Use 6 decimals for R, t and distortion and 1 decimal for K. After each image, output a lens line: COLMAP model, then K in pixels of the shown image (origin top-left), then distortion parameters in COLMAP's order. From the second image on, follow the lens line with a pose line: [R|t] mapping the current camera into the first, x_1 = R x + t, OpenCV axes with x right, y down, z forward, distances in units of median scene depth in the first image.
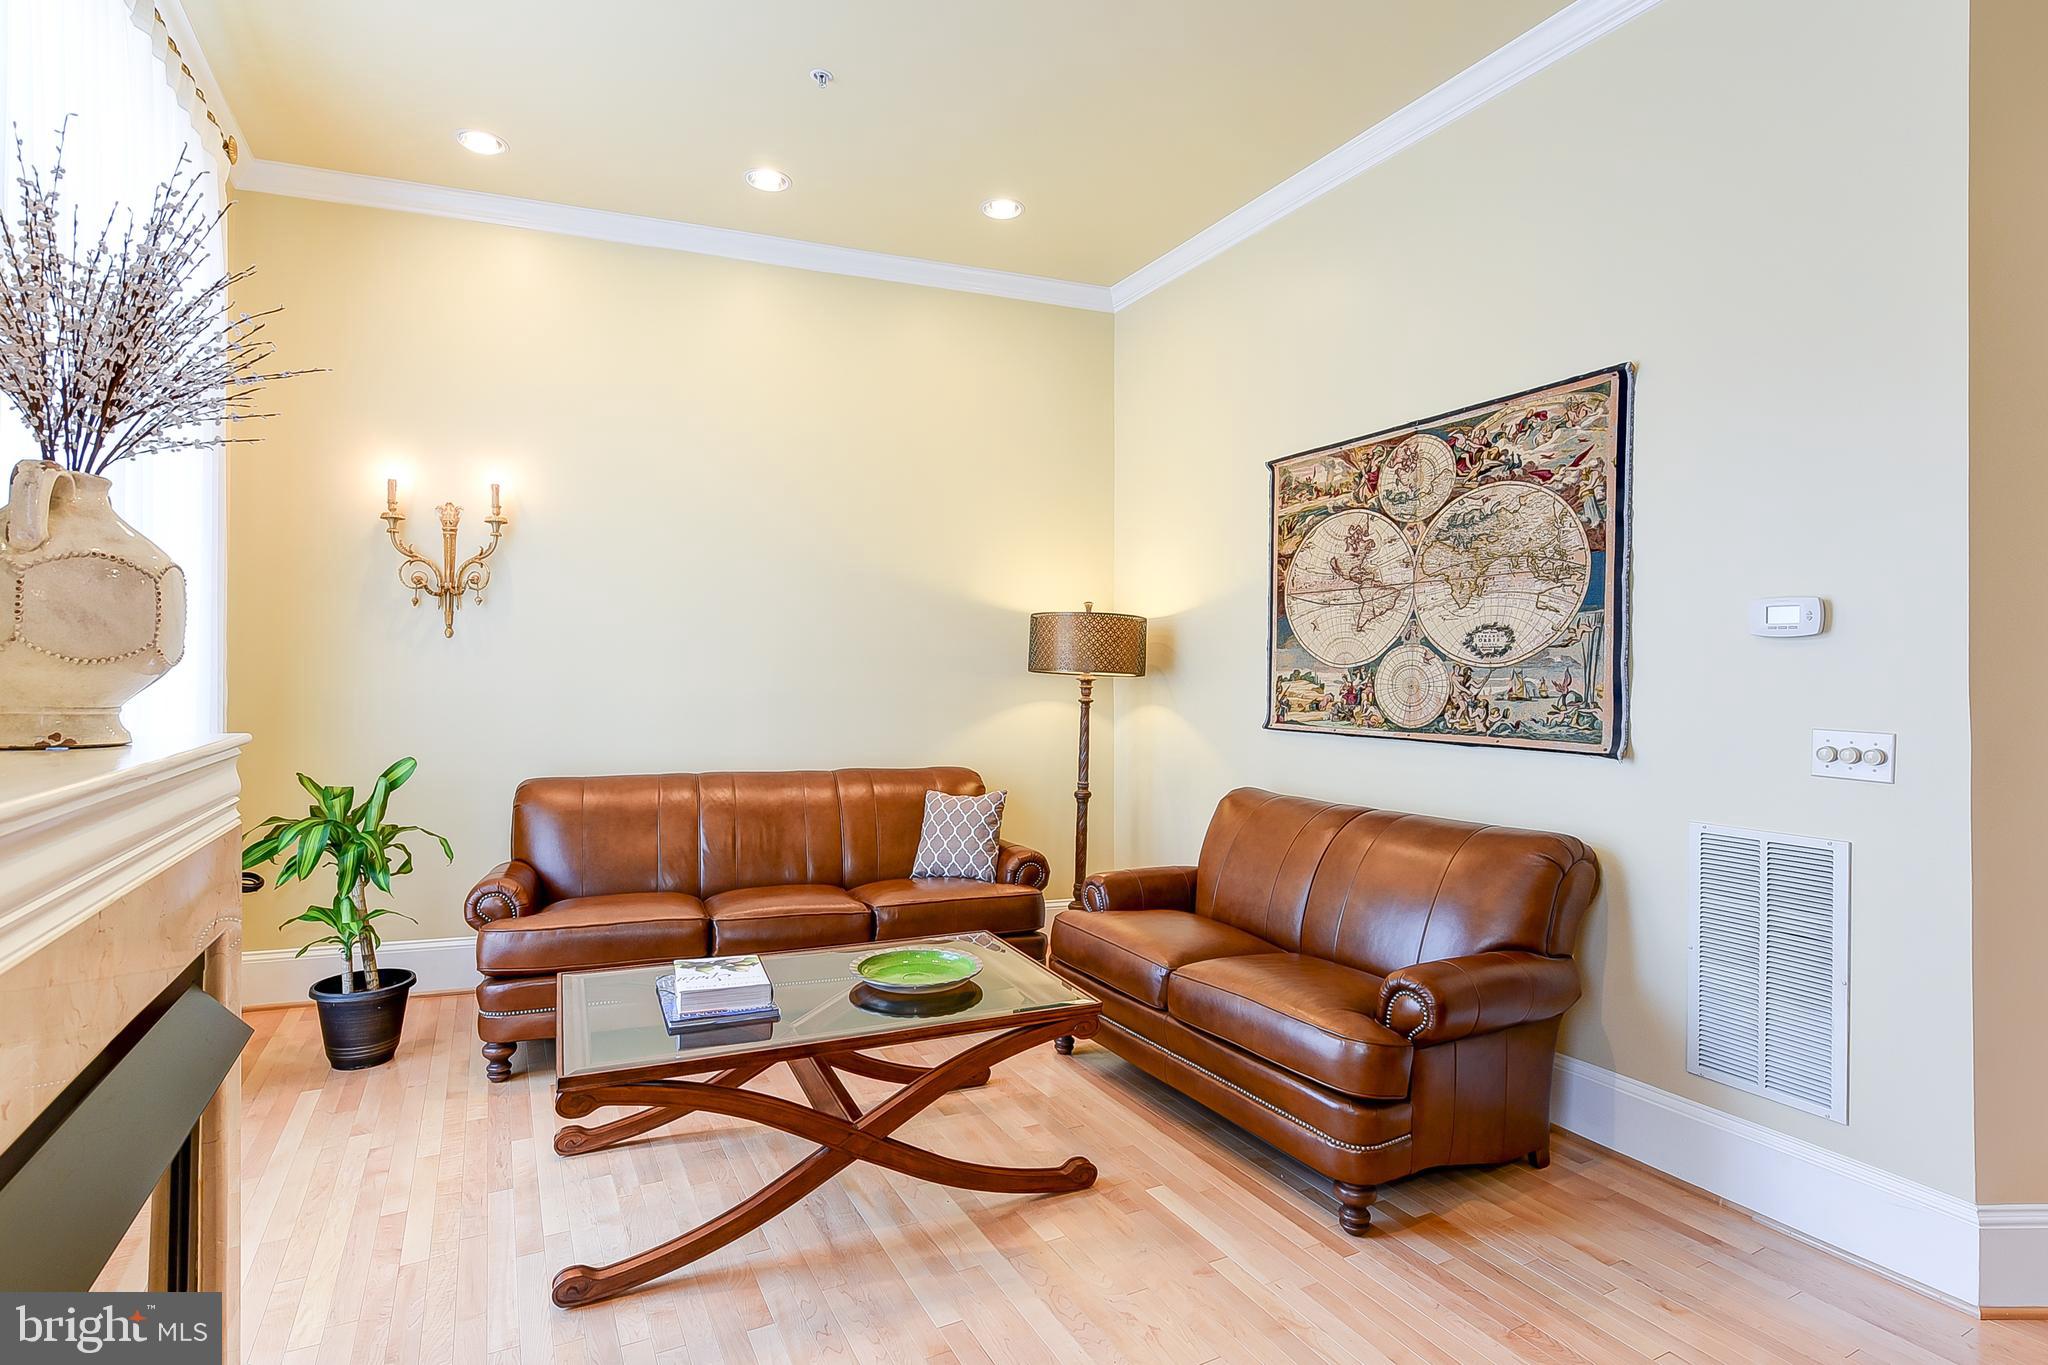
lens RADIAL K [[977.7, 0, 1024.0], [0, 977.7, 682.5], [0, 0, 1]] dist [-0.001280, 0.000069]
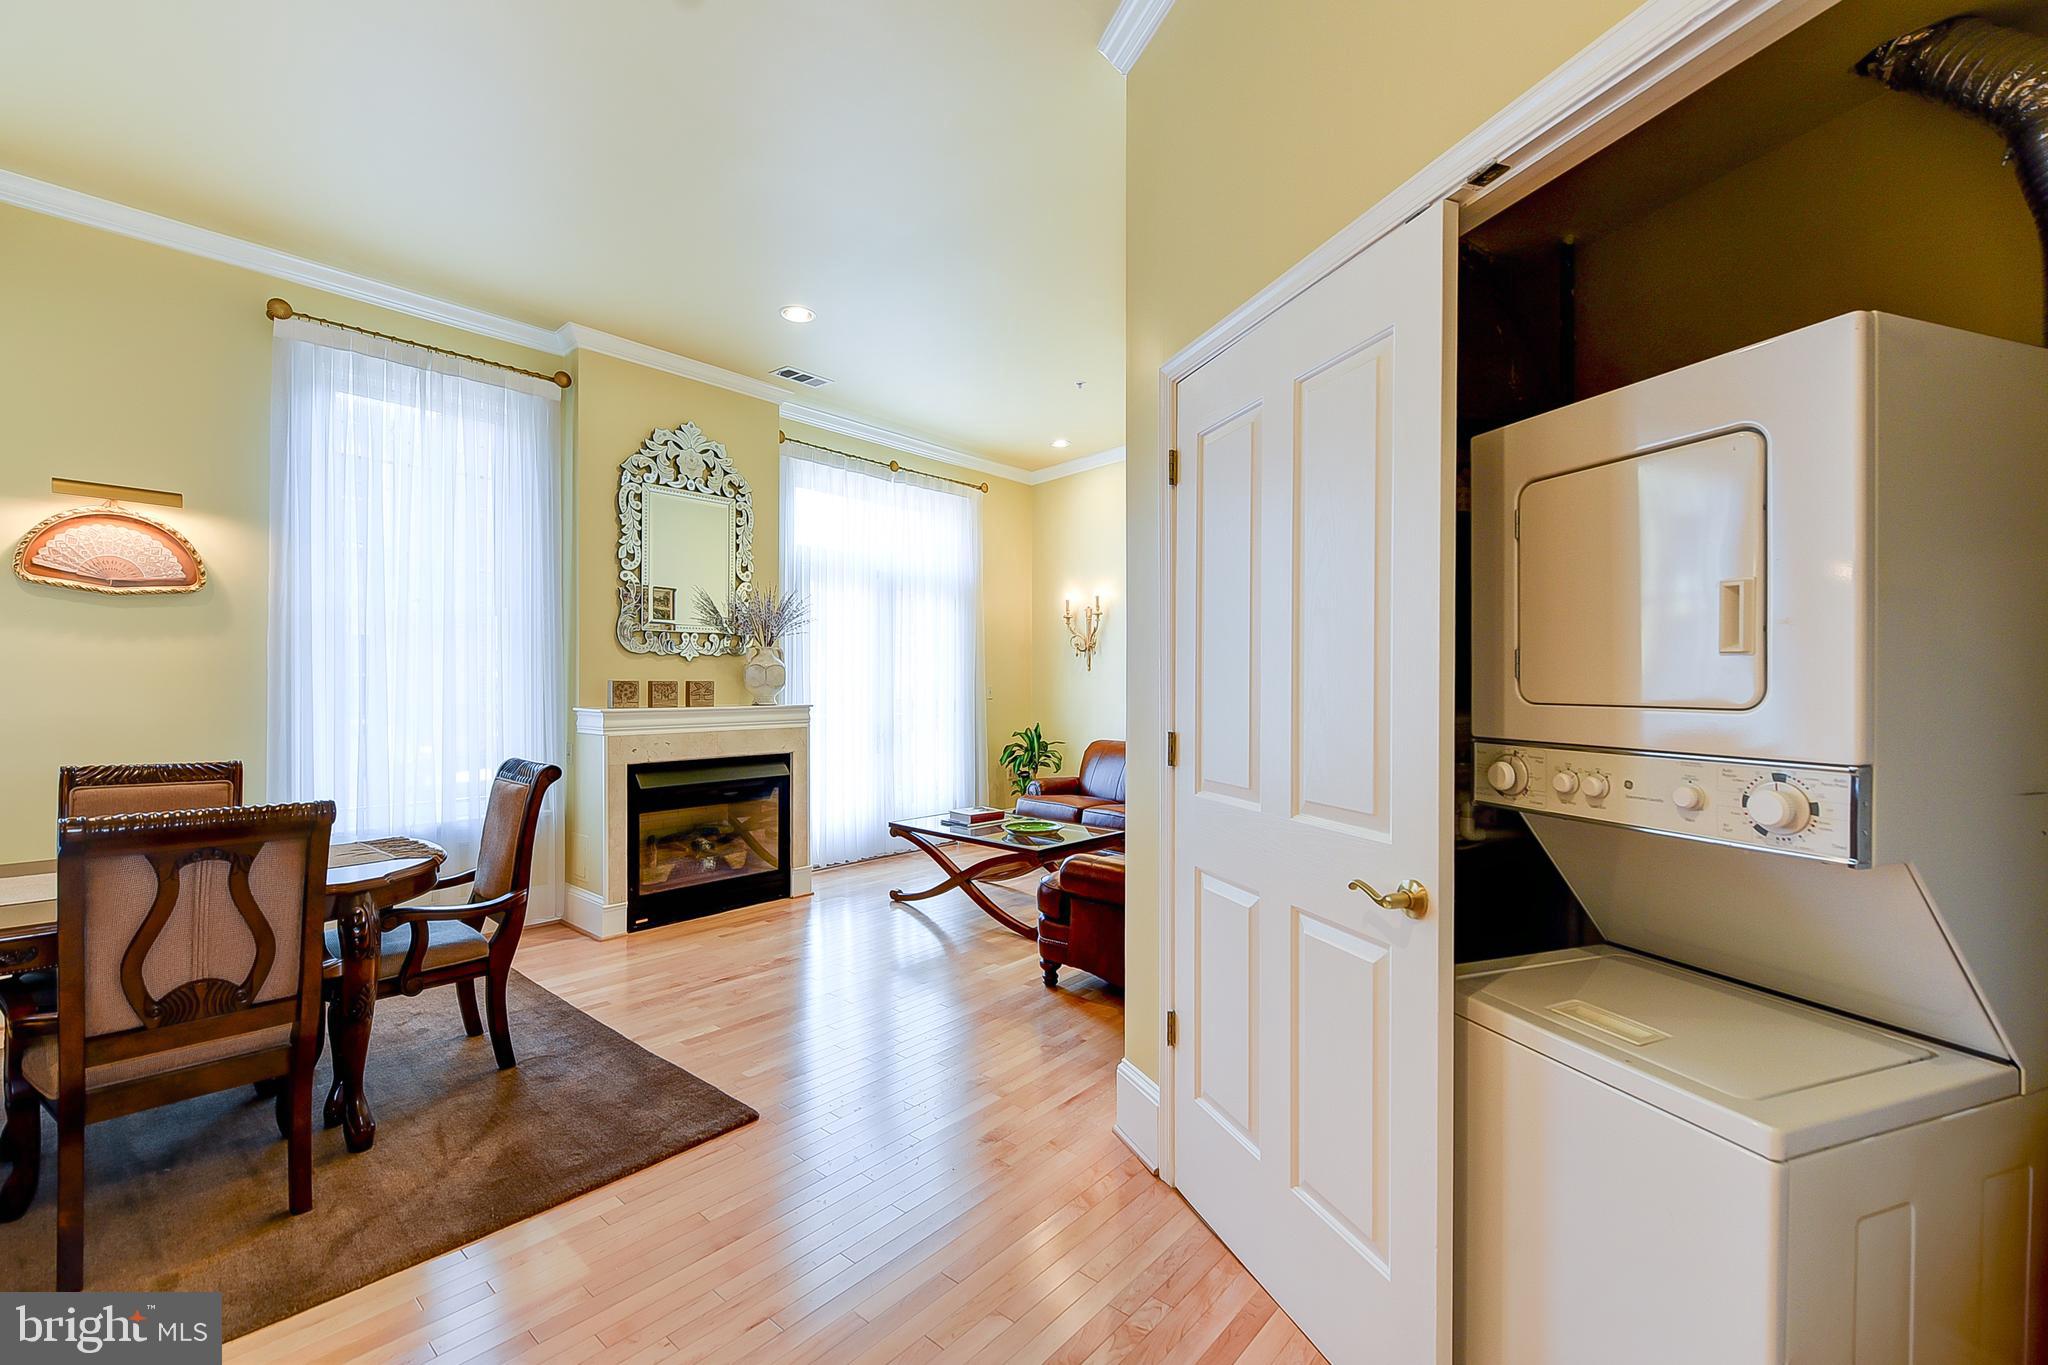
lens RADIAL K [[852.4, 0, 1026.8], [0, 852.4, 690.5], [0, 0, 1]] dist [0.000922, -0.000049]
pose [[0.371639, -0.005080, -0.928363, 1.054868], [0.003372, 0.999986, -0.004122, 0.001807], [0.928371, -0.001599, 0.371651, 0.199749]]
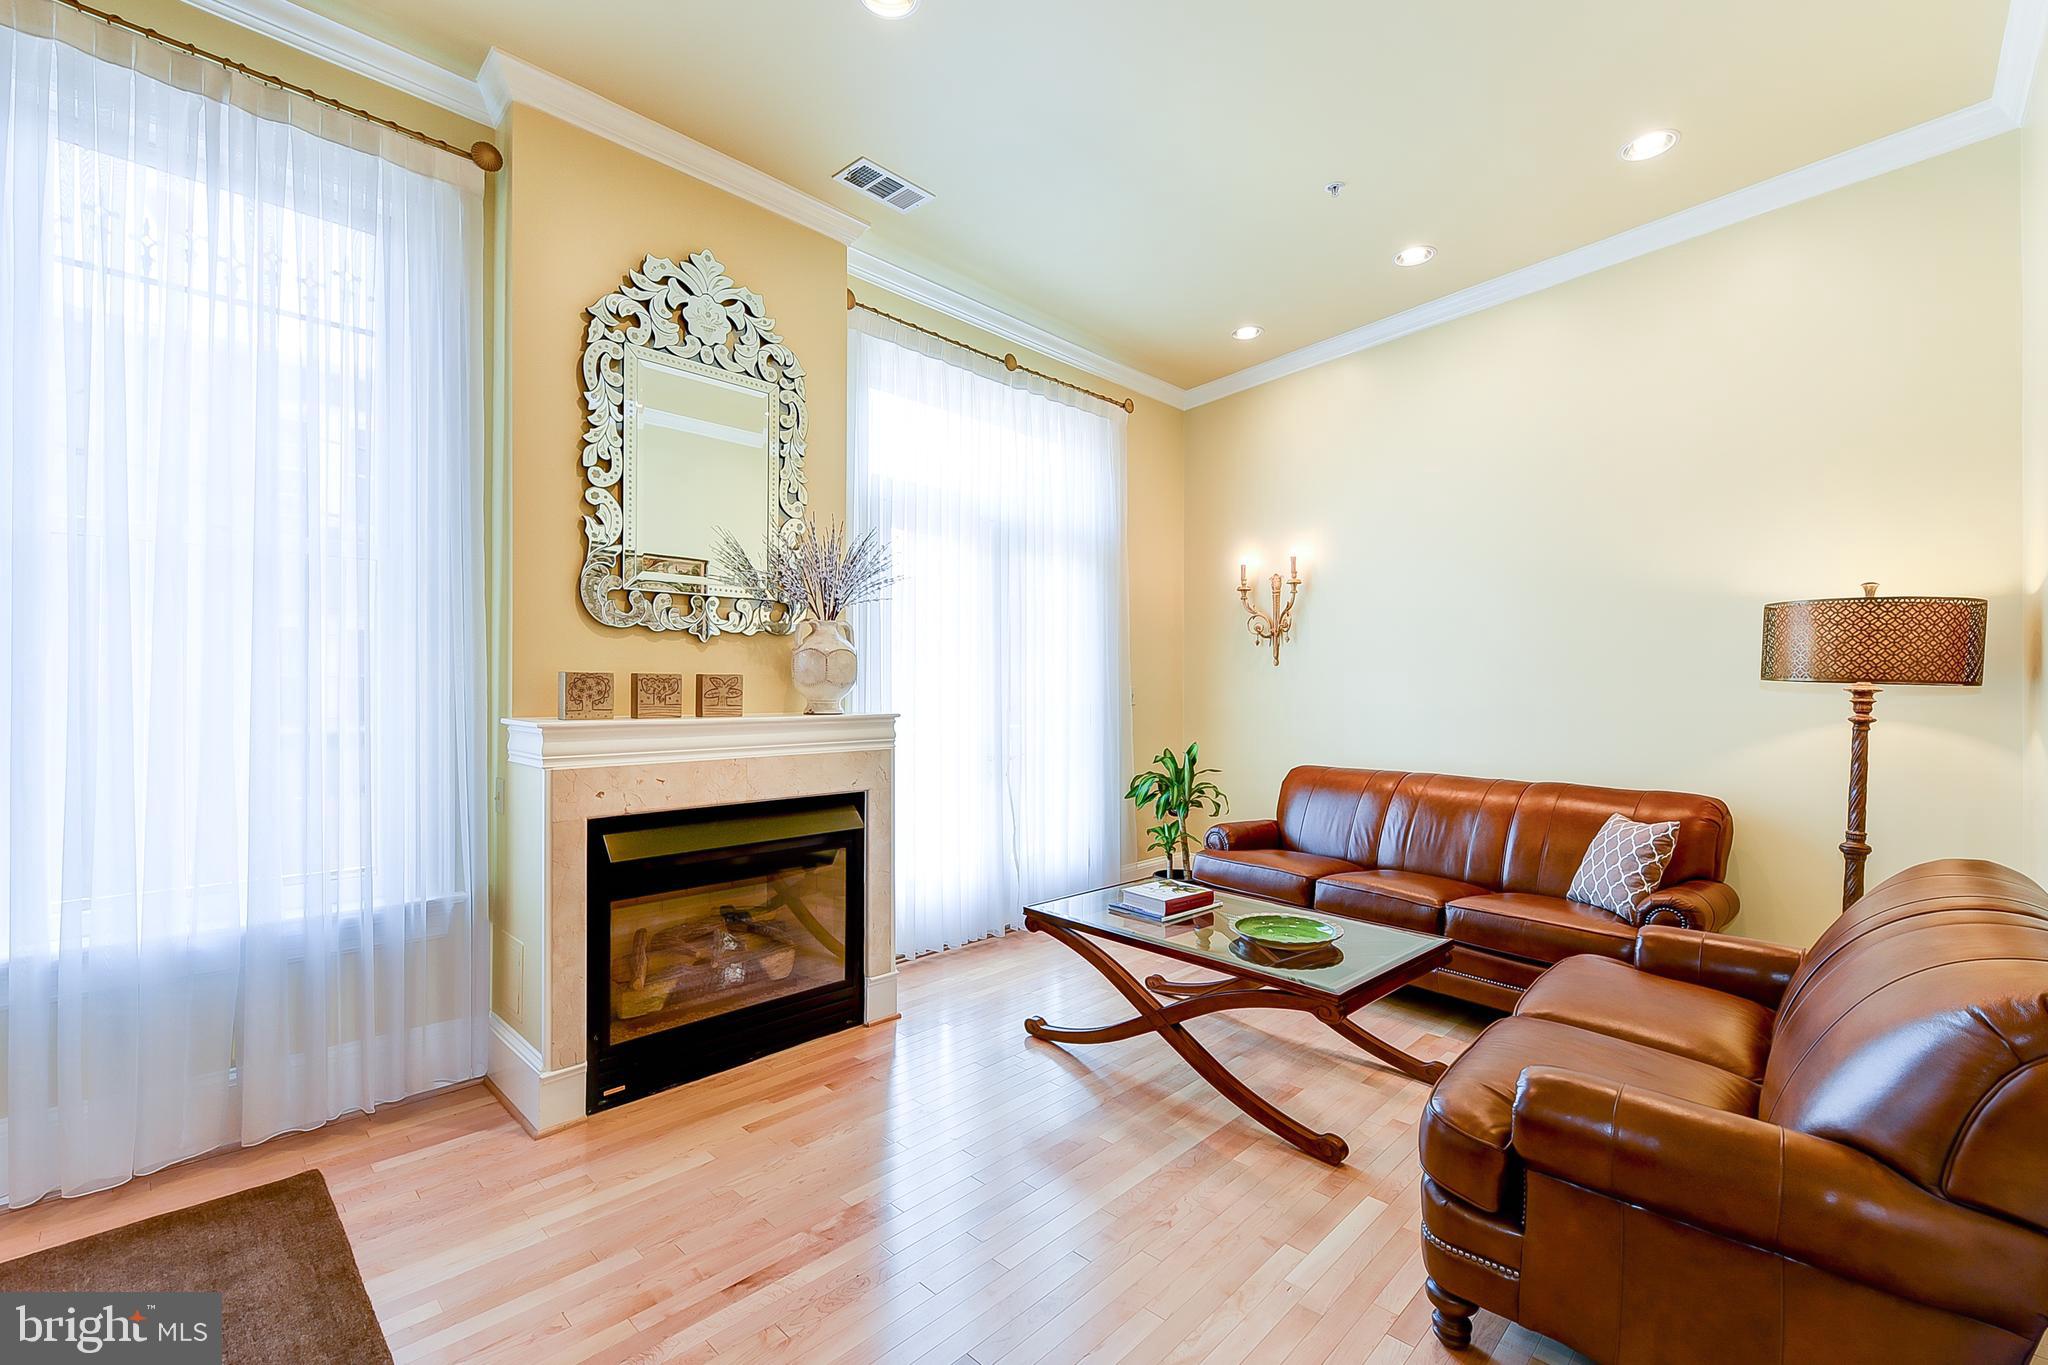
lens RADIAL K [[871.3, 0, 1029.2], [0, 871.3, 694.4], [0, 0, 1]] dist [-0.001105, -0.000203]
pose [[0.313011, -0.004237, -0.949740, 0.539658], [0.000622, 0.999991, -0.004256, 0.002487], [0.949749, 0.000741, 0.313011, 0.238232]]
